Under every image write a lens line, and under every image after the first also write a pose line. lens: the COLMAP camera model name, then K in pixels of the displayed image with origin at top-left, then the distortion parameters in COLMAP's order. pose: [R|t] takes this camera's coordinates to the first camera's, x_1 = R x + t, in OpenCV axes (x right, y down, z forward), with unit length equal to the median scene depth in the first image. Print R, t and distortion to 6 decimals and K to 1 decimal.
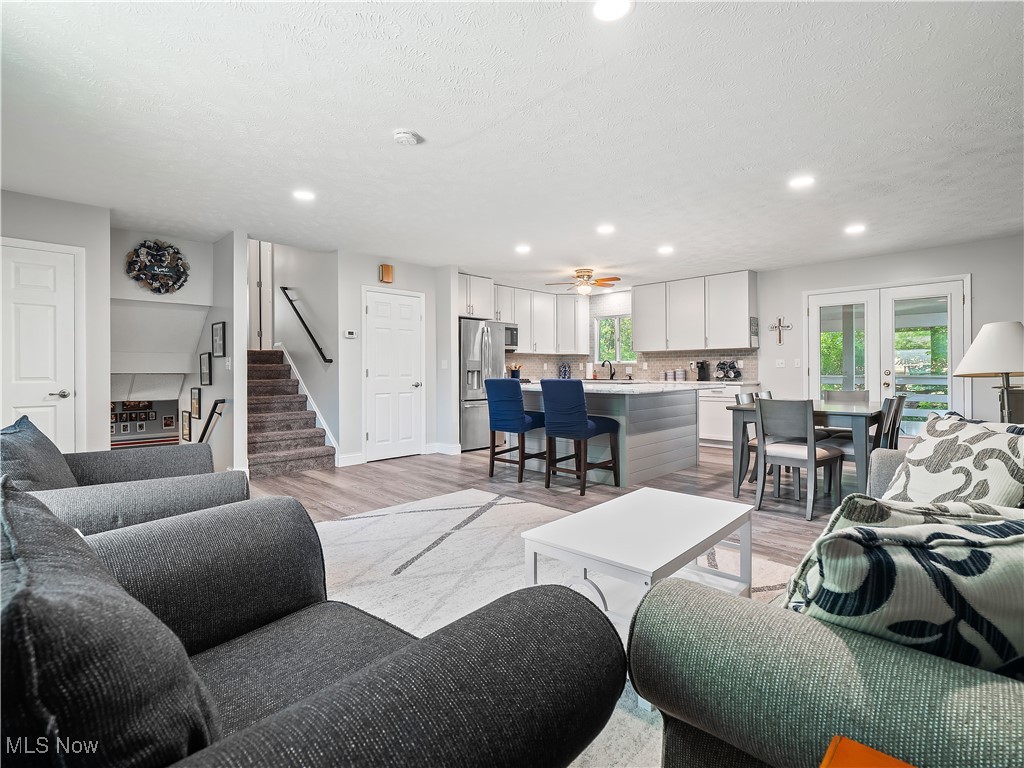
lens RADIAL K [[498.7, 0, 513.3], [0, 498.7, 373.7], [0, 0, 1]] dist [0.006330, -0.001344]
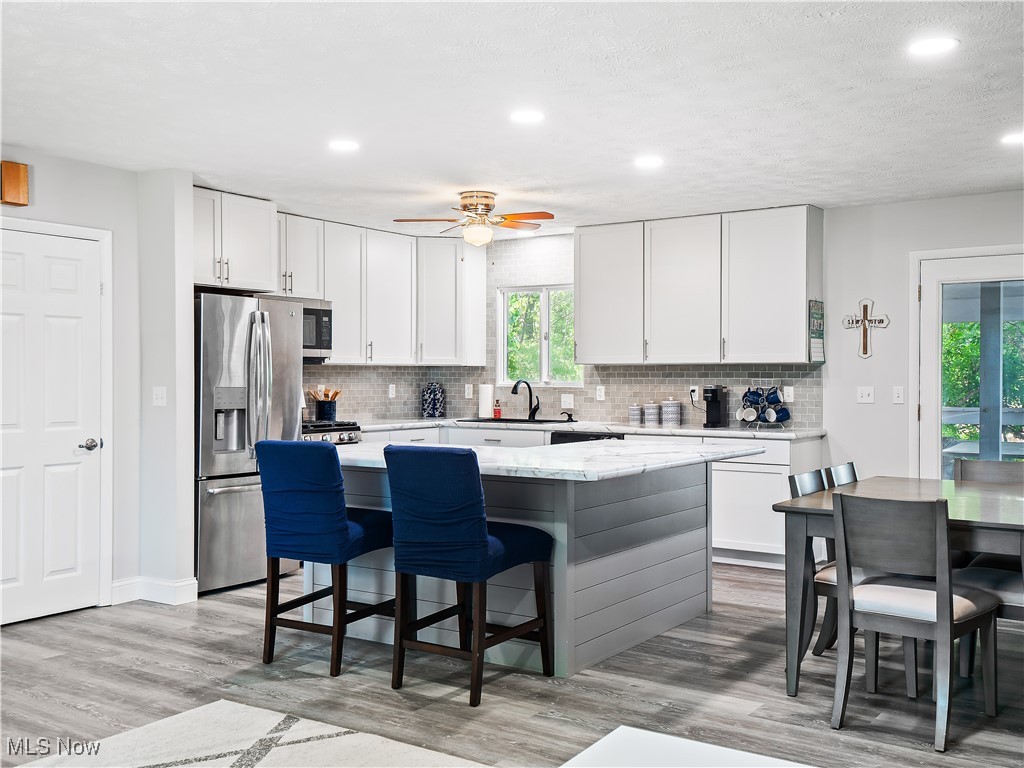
lens RADIAL K [[1036.6, 0, 516.6], [0, 1036.6, 387.2], [0, 0, 1]] dist [0.098797, -0.043483]
pose [[0.982657, 0.004550, 0.185378, -0.001179], [-0.005586, 0.999972, 0.005065, -0.032798], [-0.185350, -0.006013, 0.982654, 0.039593]]
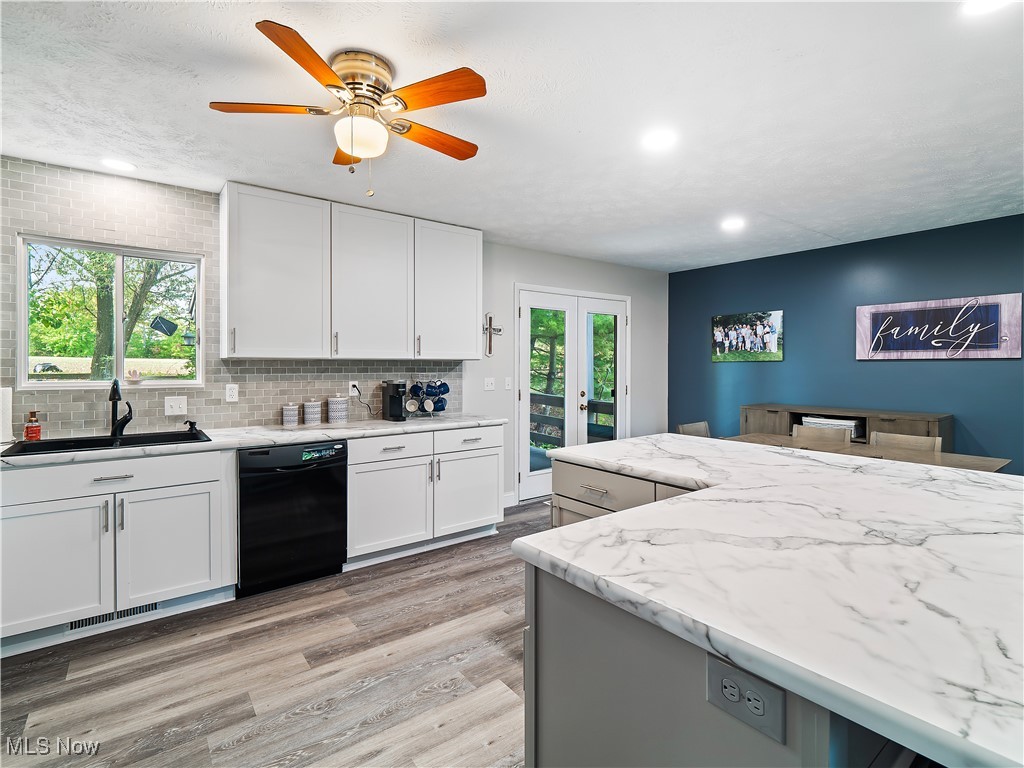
lens RADIAL K [[499.8, 0, 515.3], [0, 499.8, 369.3], [0, 0, 1]] dist [0.001370, -0.002759]
pose [[0.137316, 0.000003, 0.990527, -0.126033], [0.005157, 0.999986, -0.000718, -0.041767], [-0.990514, 0.005207, 0.137314, 0.921952]]
